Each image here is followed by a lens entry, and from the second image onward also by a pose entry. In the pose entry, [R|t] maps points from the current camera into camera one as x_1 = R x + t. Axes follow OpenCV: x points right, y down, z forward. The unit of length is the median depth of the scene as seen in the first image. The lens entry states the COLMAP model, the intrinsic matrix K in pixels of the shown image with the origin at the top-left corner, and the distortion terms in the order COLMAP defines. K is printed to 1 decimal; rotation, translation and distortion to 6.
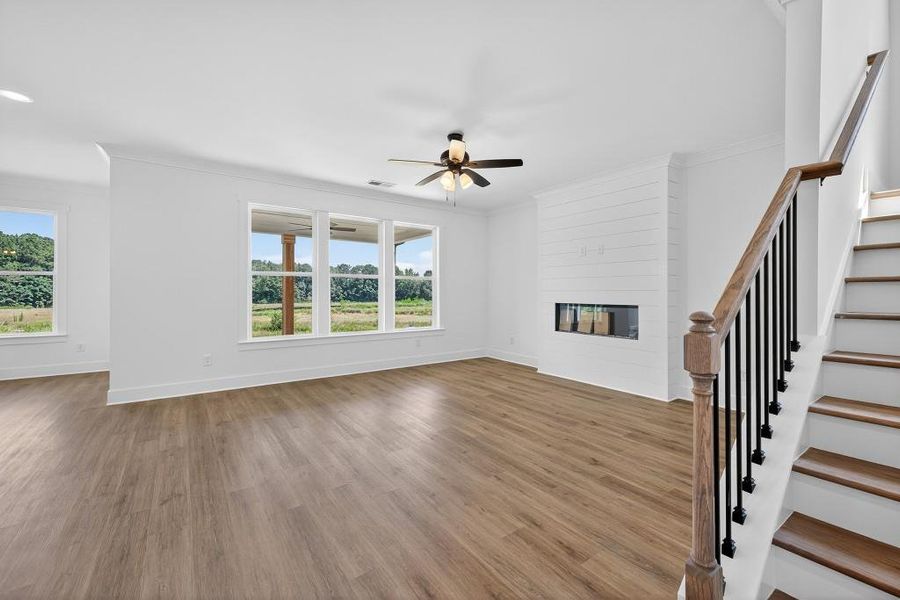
lens RADIAL K [[378.9, 0, 450.0], [0, 378.9, 300.0], [0, 0, 1]] dist [-0.000099, -0.000189]
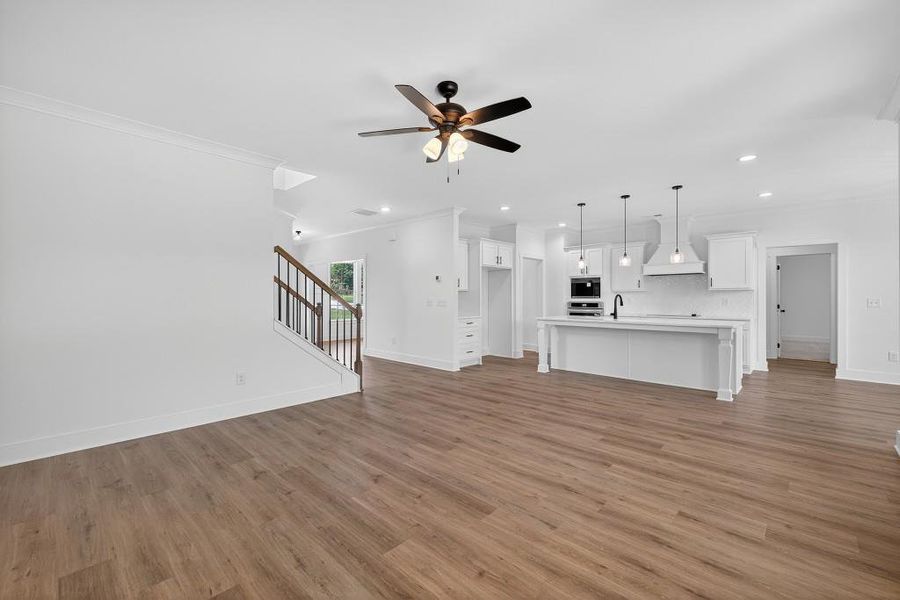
lens RADIAL K [[373.2, 0, 450.0], [0, 373.2, 300.0], [0, 0, 1]] dist [0.002178, 0.000378]
pose [[-0.980968, -0.002758, -0.194148, 0.160373], [-0.007363, 0.999708, 0.023002, -0.038490], [0.194028, 0.023994, -0.980702, 1.831679]]
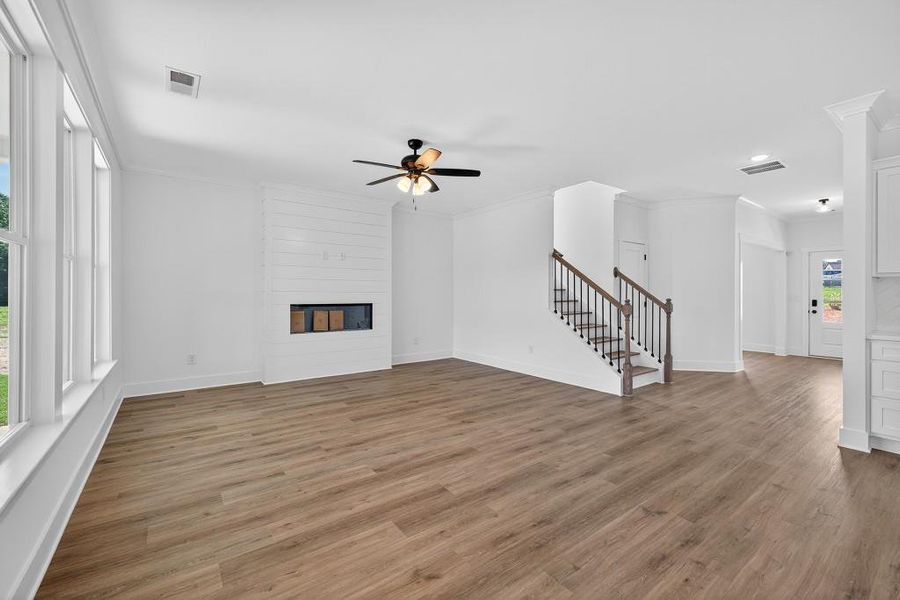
lens RADIAL K [[378.9, 0, 450.0], [0, 378.9, 300.0], [0, 0, 1]] dist [-0.000099, -0.000189]
pose [[-0.021578, -0.017886, 0.999607, -1.080552], [0.017114, 0.999687, 0.018257, -0.021494], [-0.999621, 0.017501, -0.021265, 0.987655]]
